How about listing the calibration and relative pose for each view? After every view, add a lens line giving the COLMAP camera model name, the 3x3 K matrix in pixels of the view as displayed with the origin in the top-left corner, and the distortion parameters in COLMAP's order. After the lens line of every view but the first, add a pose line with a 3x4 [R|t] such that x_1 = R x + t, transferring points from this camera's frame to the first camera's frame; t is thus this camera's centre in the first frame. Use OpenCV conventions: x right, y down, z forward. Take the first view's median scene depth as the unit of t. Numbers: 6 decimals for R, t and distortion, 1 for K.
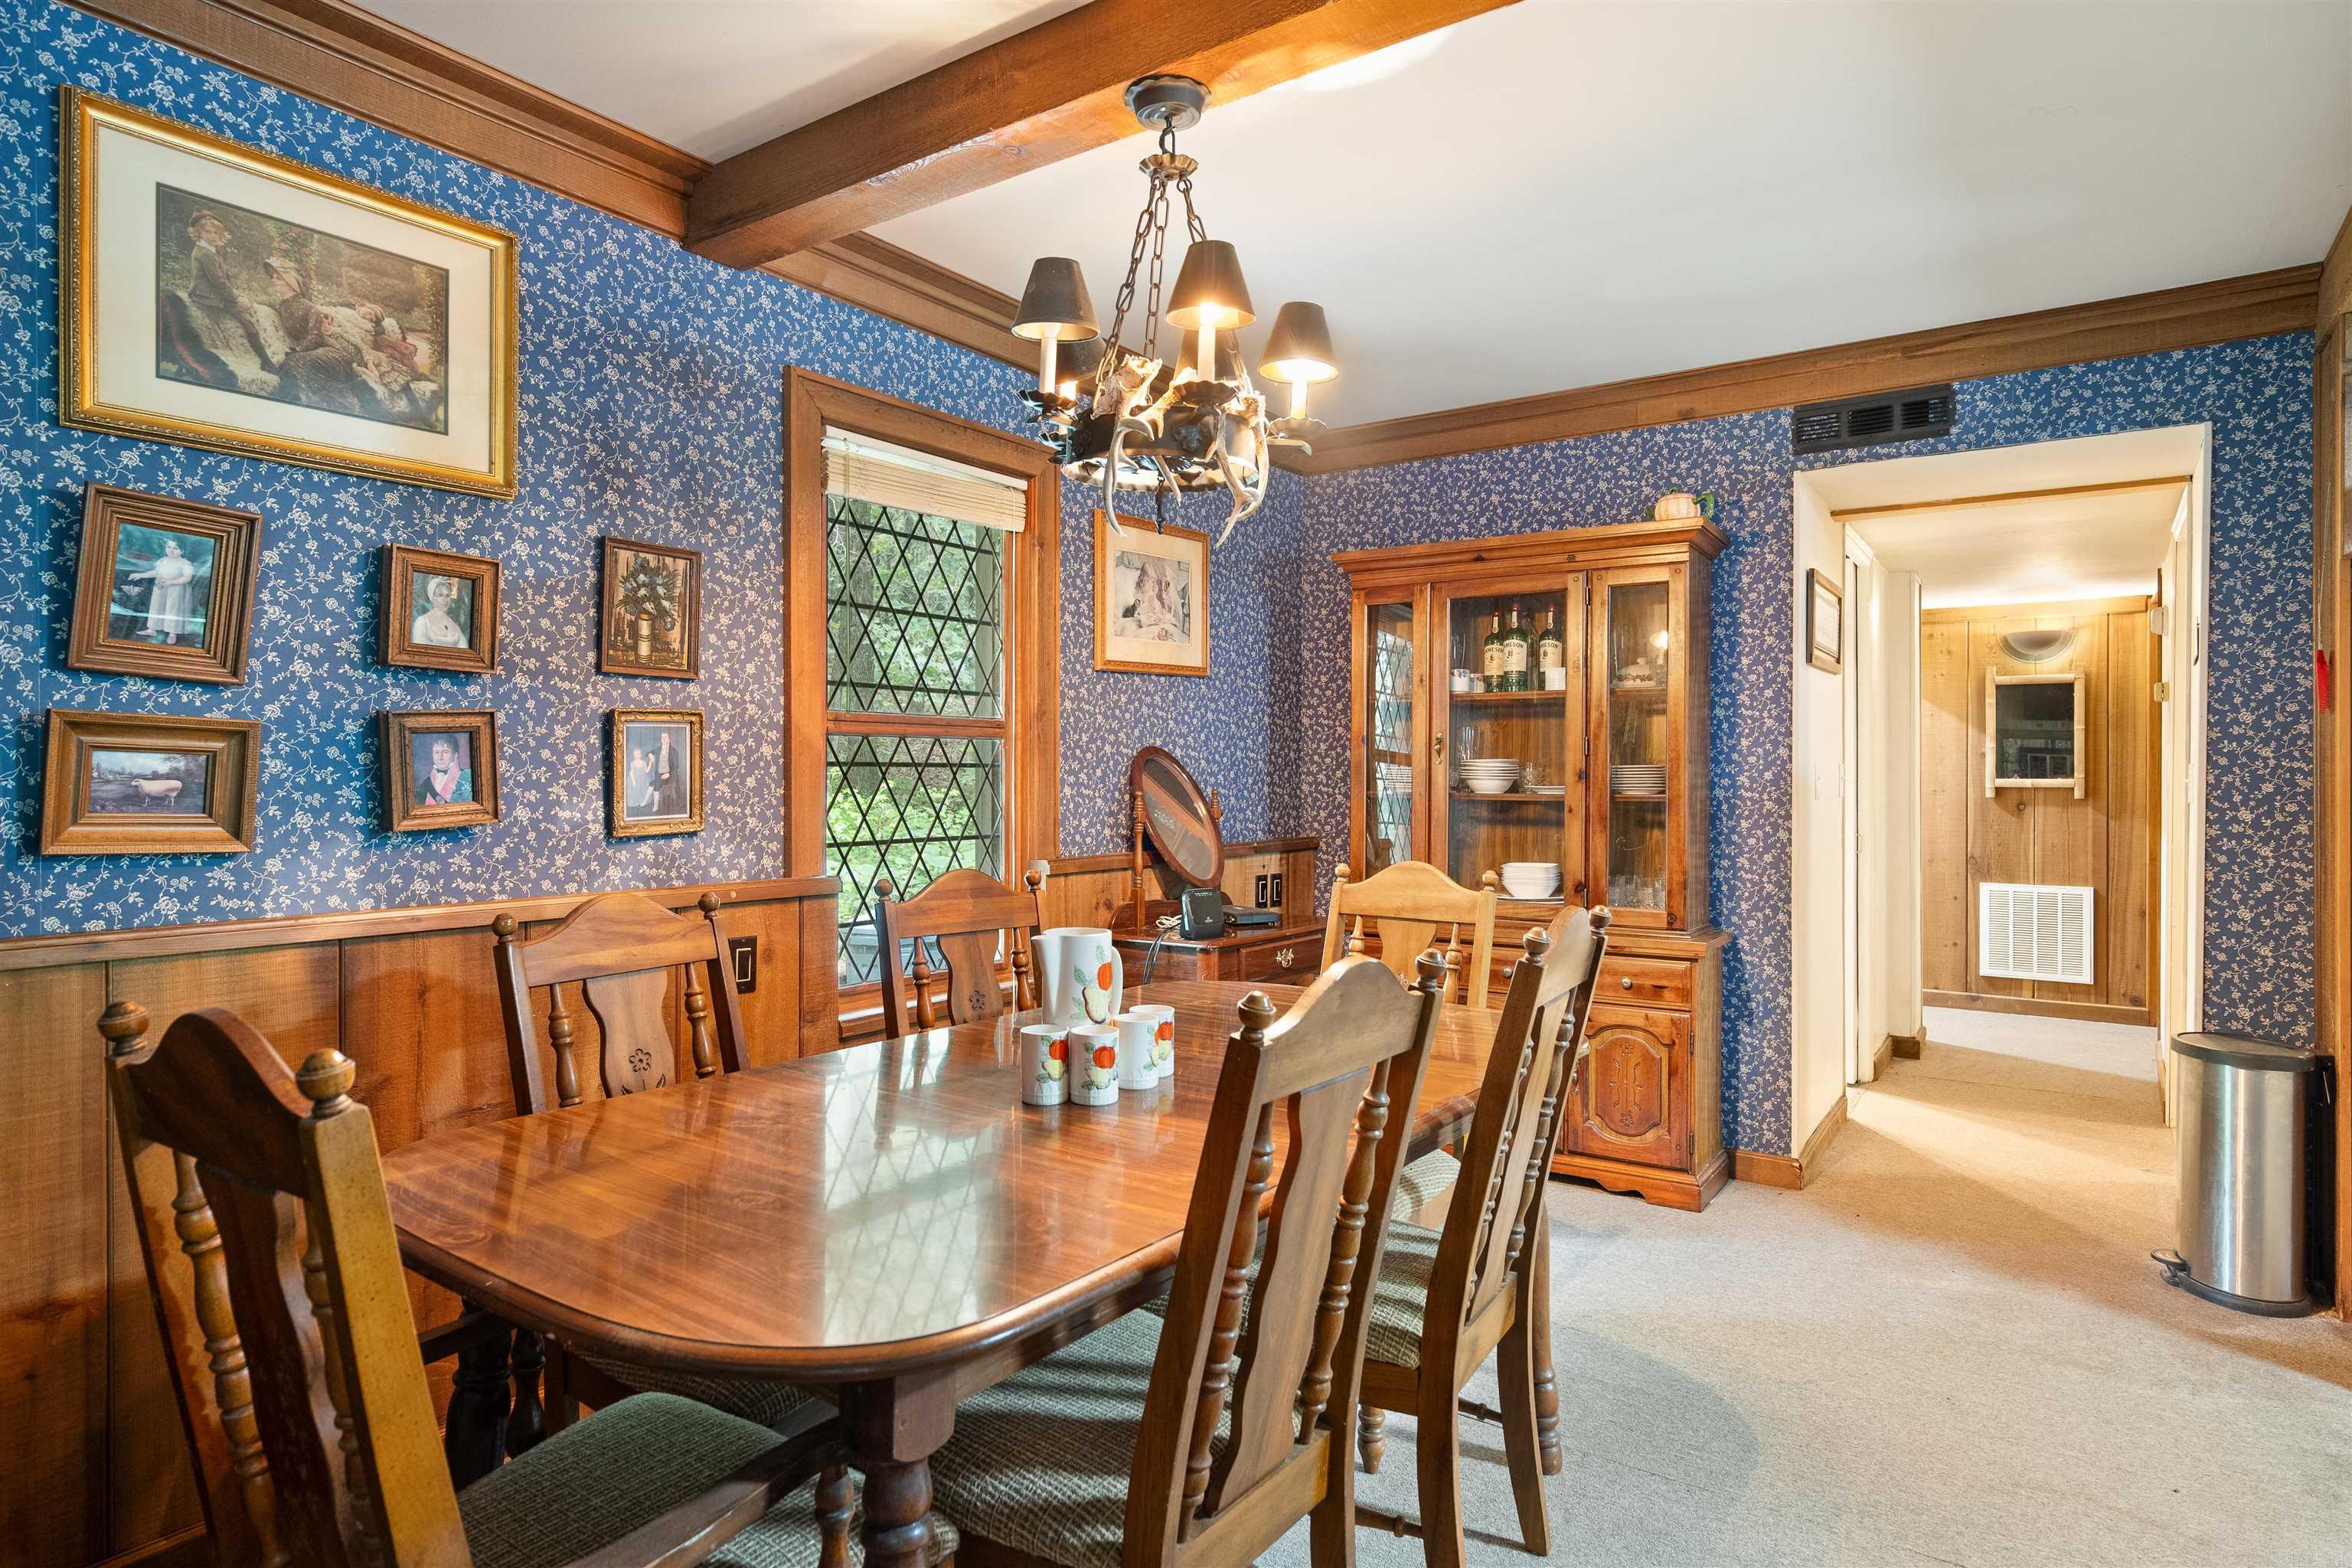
lens RADIAL K [[1303.9, 0, 1178.3], [0, 1303.9, 786.3], [0, 0, 1]] dist [0.004984, 0.000389]
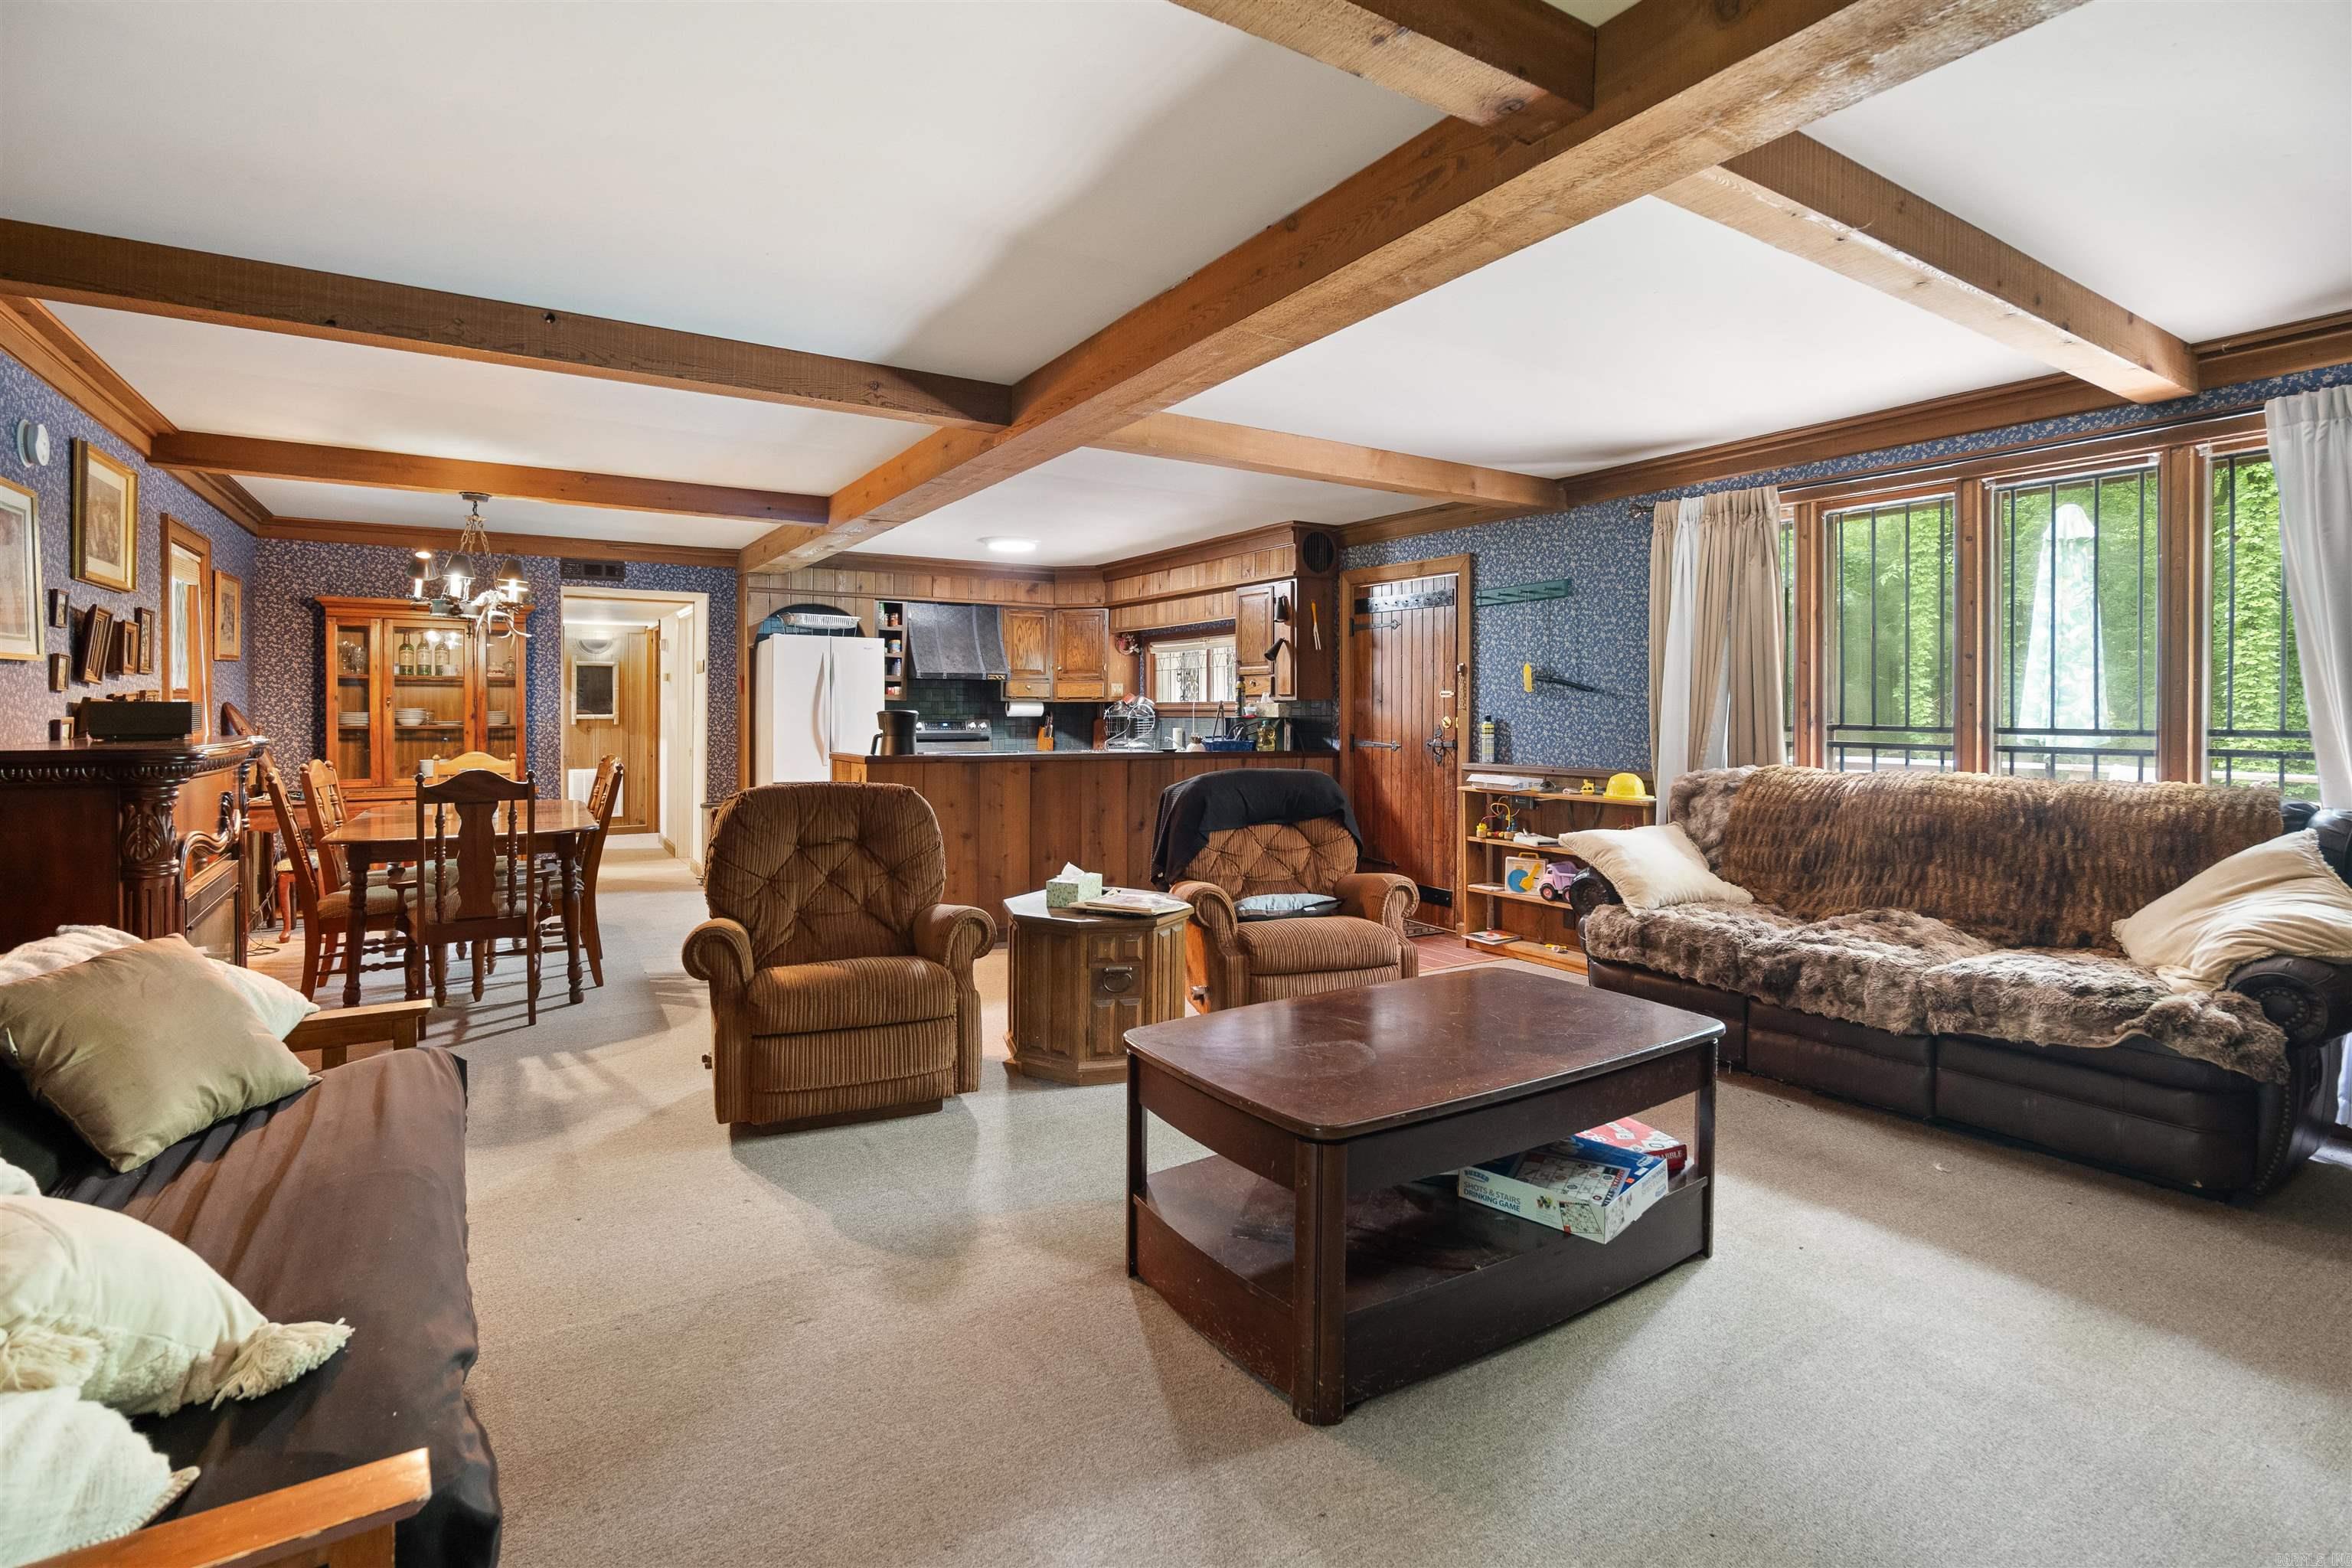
lens RADIAL K [[1116.6, 0, 1196.0], [0, 1116.6, 718.7], [0, 0, 1]] dist [-0.022688, 0.000484]
pose [[0.381882, -0.006256, 0.924190, -1.307305], [0.001922, 0.999980, 0.005975, -0.019261], [-0.924209, -0.000505, 0.381887, -1.134875]]
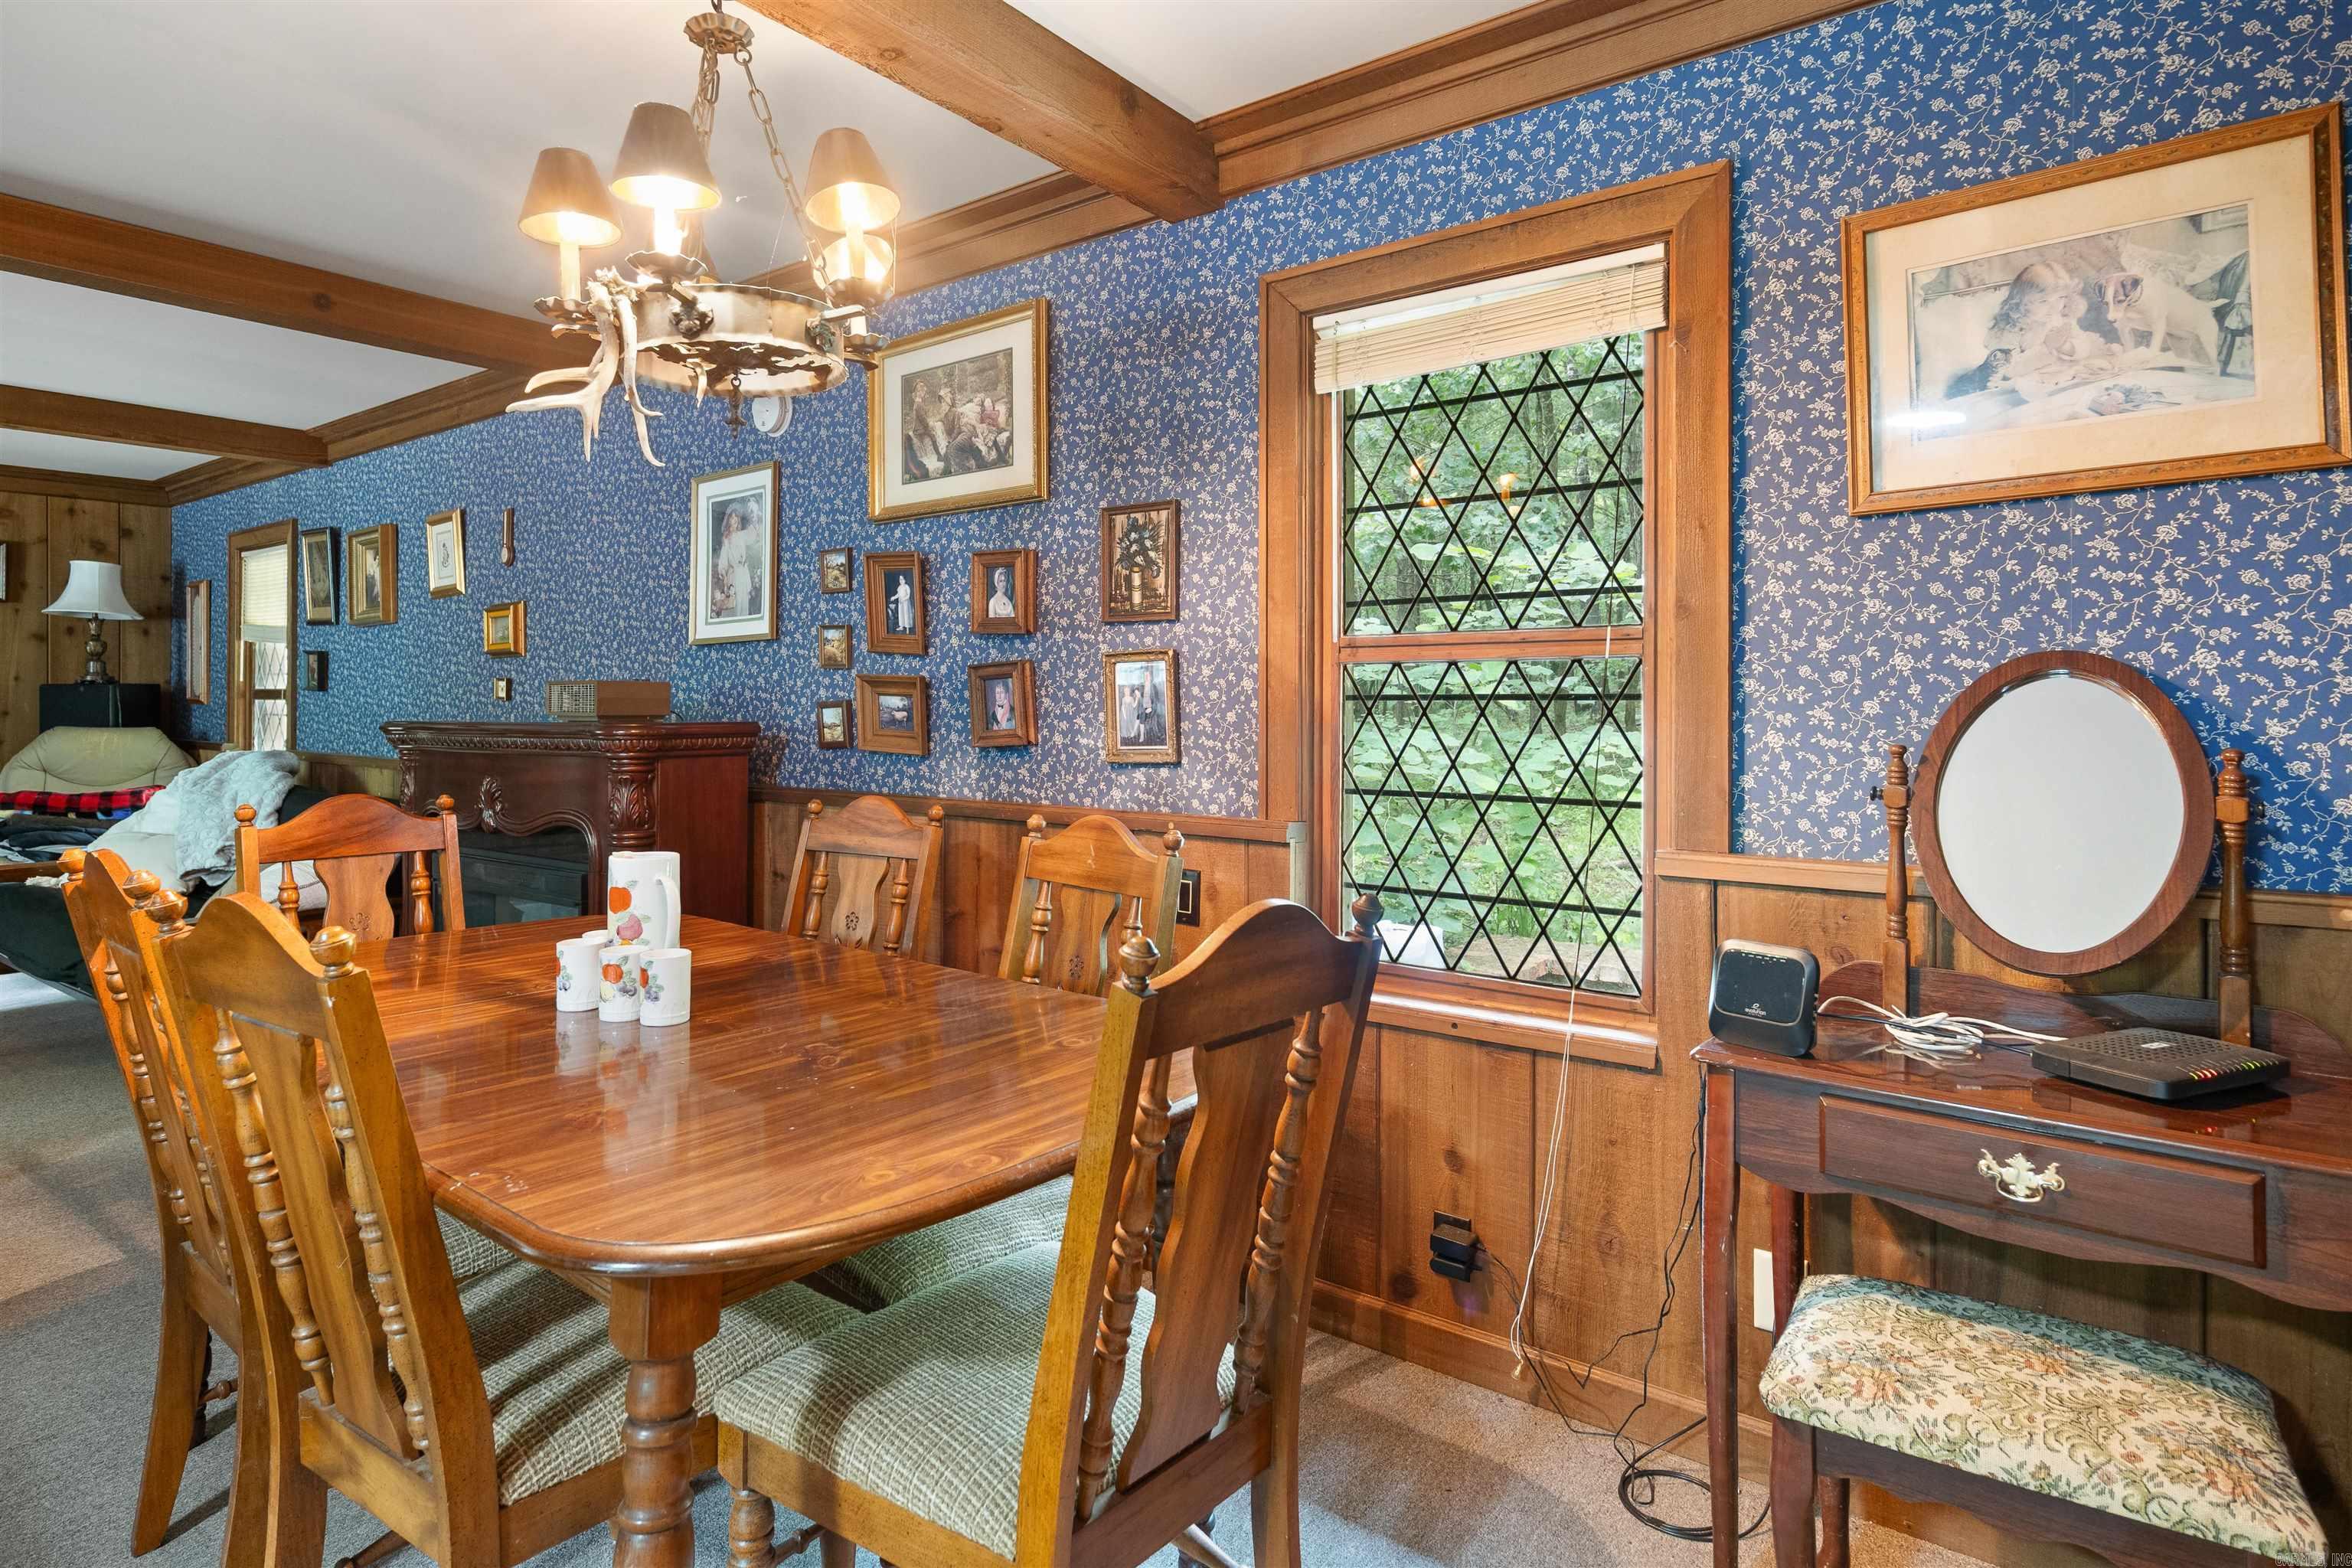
lens RADIAL K [[1334.7, 0, 1145.5], [0, 1334.7, 663.4], [0, 0, 1]] dist [-0.015717, 0.000516]
pose [[-0.082464, -0.016027, -0.996465, 0.706939], [0.002942, 0.999862, -0.016326, -0.028296], [0.996590, -0.004278, -0.082405, 1.052523]]
